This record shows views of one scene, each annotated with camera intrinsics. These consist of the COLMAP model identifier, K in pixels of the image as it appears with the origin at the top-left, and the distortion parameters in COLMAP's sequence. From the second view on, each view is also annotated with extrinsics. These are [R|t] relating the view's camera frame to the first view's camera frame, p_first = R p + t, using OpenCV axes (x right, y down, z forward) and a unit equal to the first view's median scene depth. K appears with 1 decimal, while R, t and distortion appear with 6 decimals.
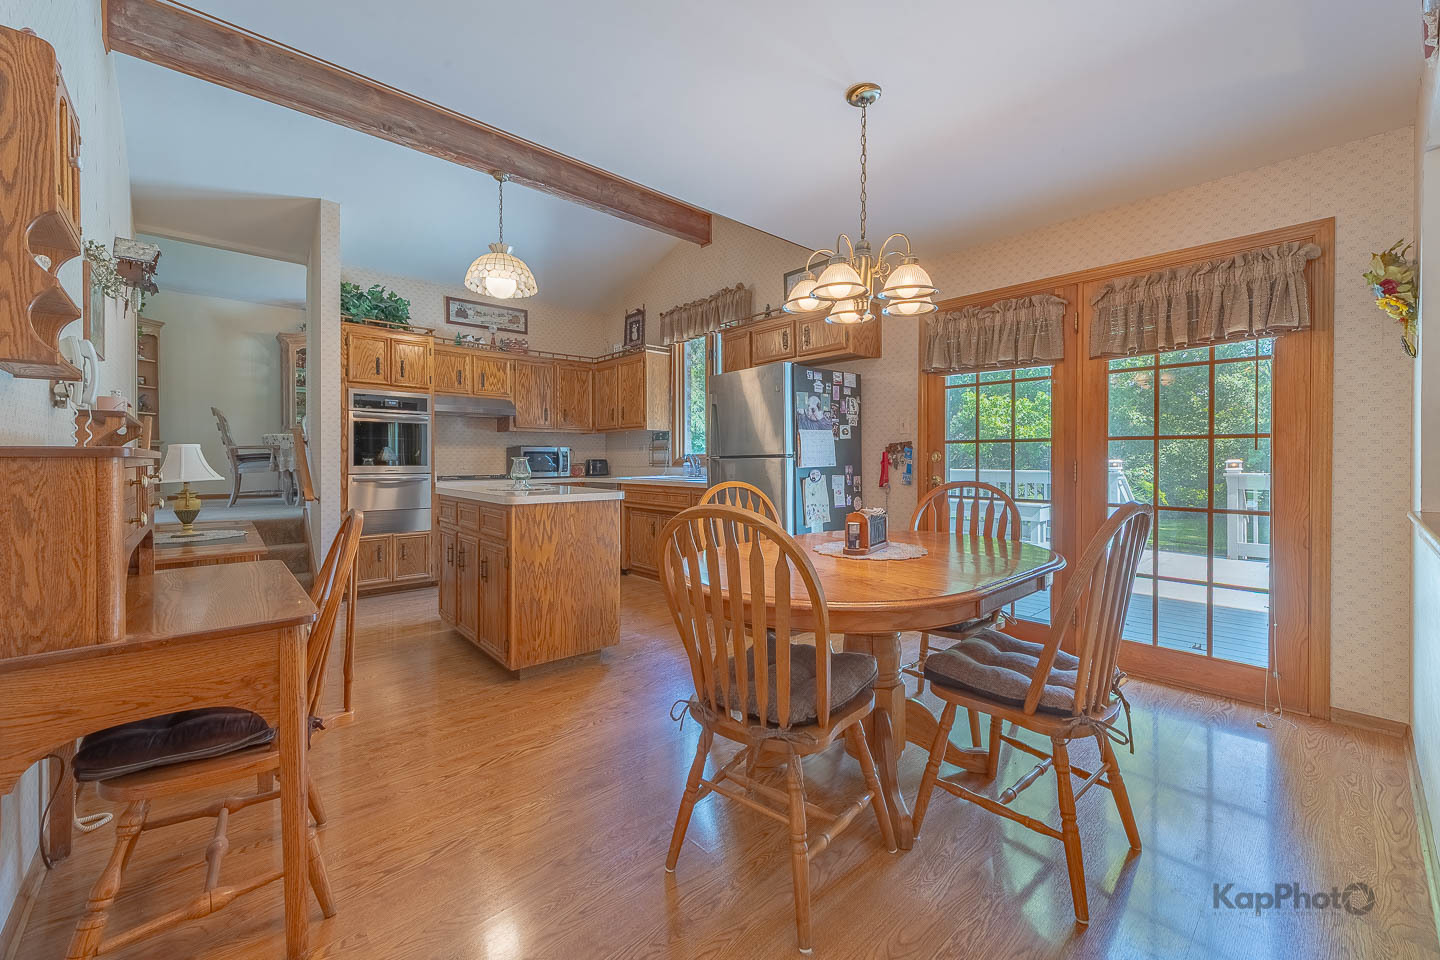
lens RADIAL K [[585.7, 0, 705.2], [0, 585.7, 458.4], [0, 0, 1]] dist [0.000774, -0.000196]
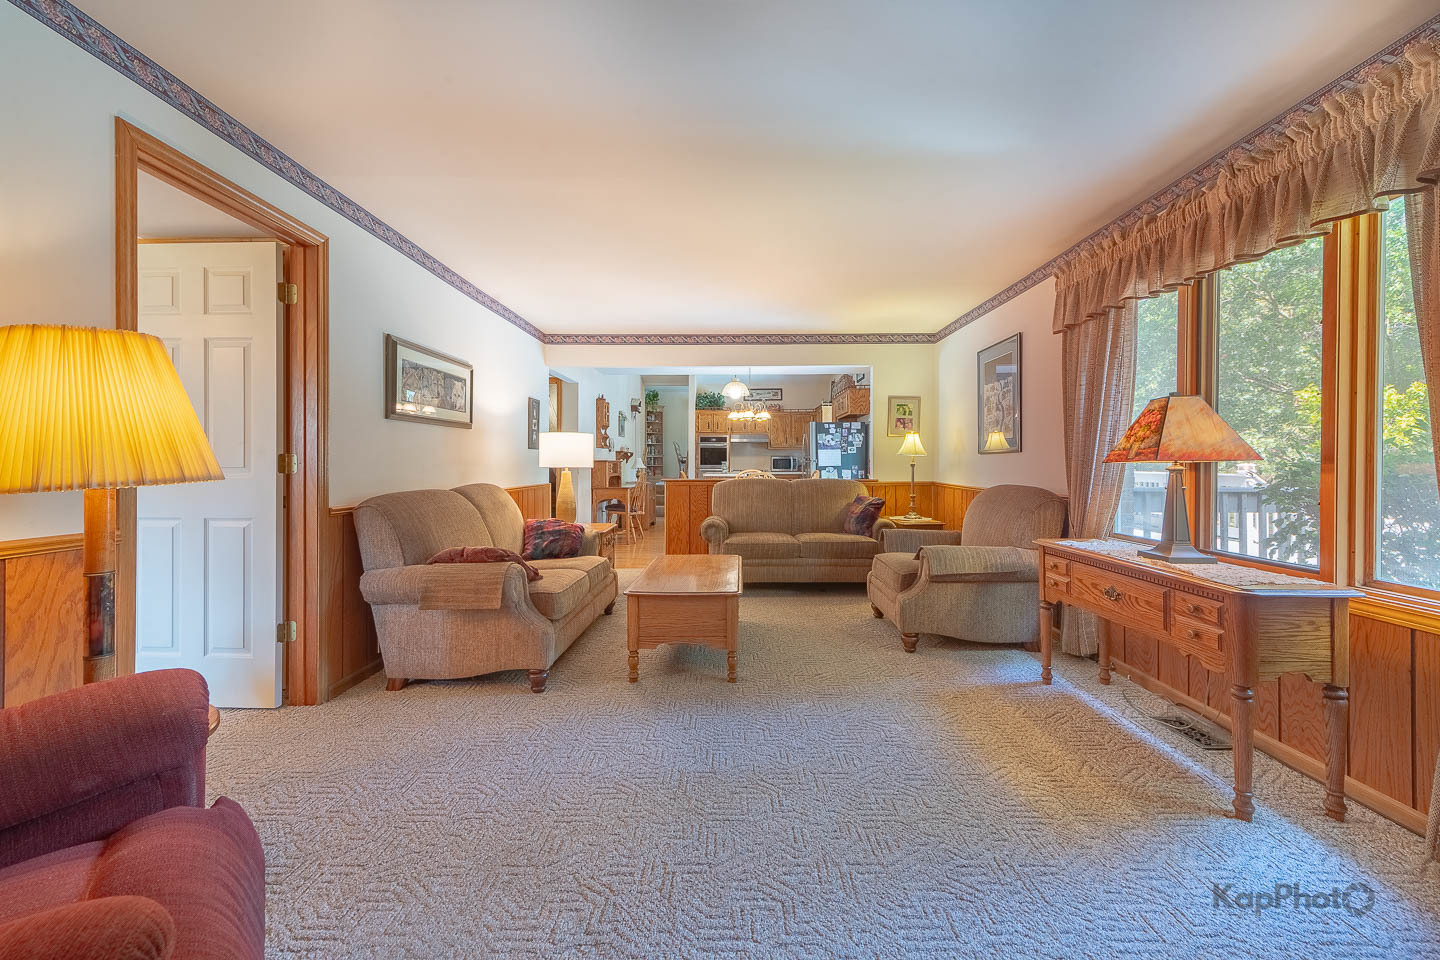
lens RADIAL K [[569.6, 0, 734.2], [0, 569.6, 465.8], [0, 0, 1]] dist [0.001103, -0.000123]
pose [[0.759101, 0.001677, -0.650971, 1.128535], [-0.000414, 0.999998, 0.002093, 0.008745], [0.650973, -0.001319, 0.759099, -0.782442]]
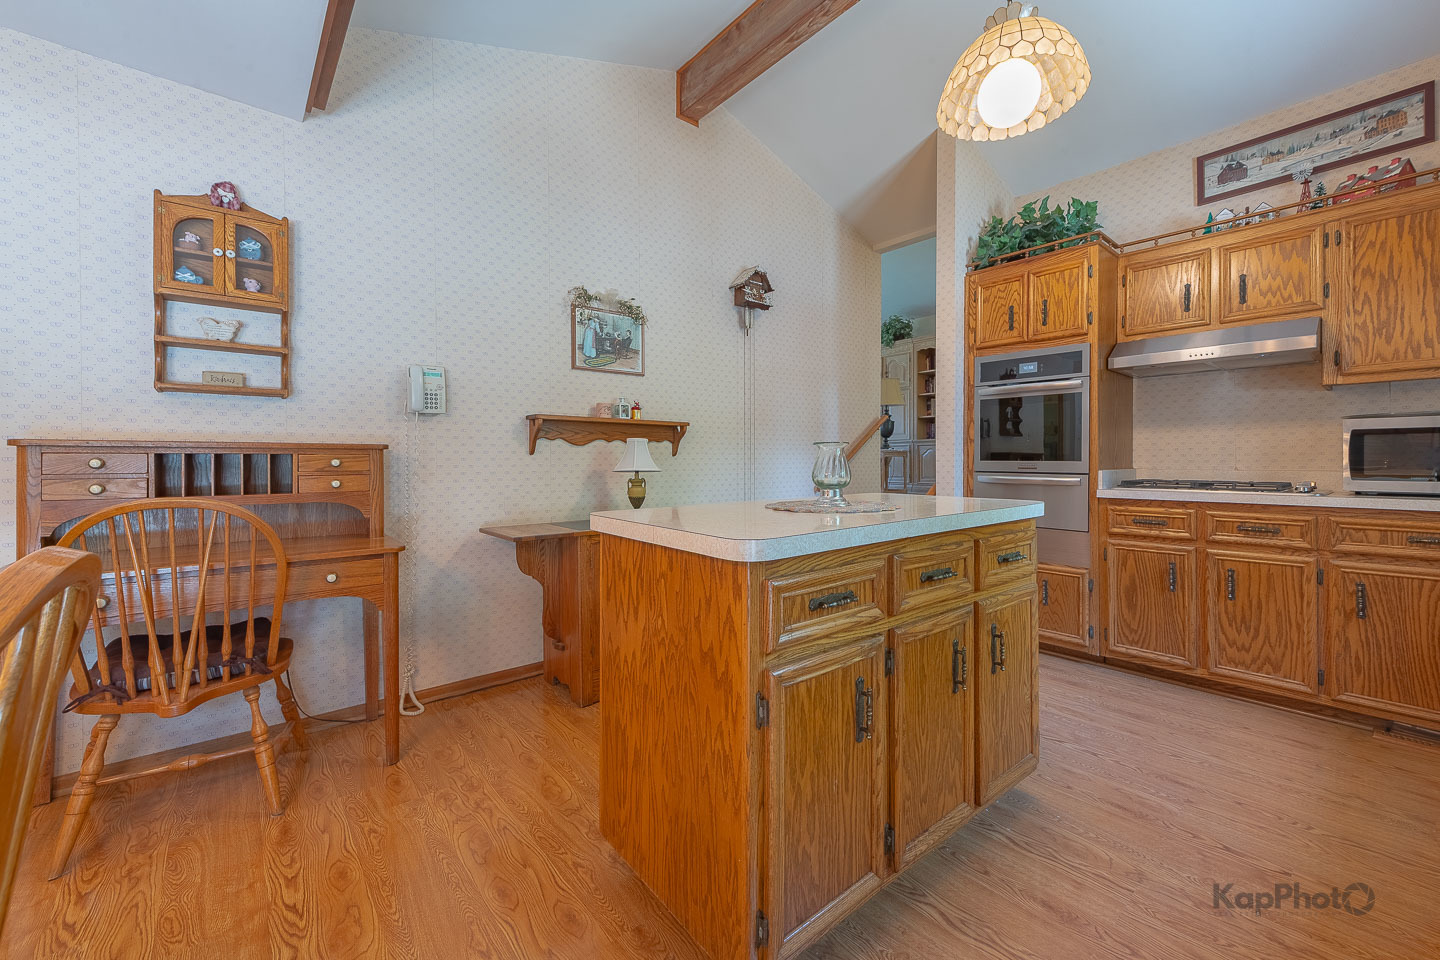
lens RADIAL K [[569.6, 0, 734.2], [0, 569.6, 465.8], [0, 0, 1]] dist [0.001103, -0.000123]
pose [[0.006369, 0.009885, -0.999931, 0.121866], [0.004771, 0.999939, 0.009915, 0.009782], [0.999968, -0.004833, 0.006322, 0.692005]]
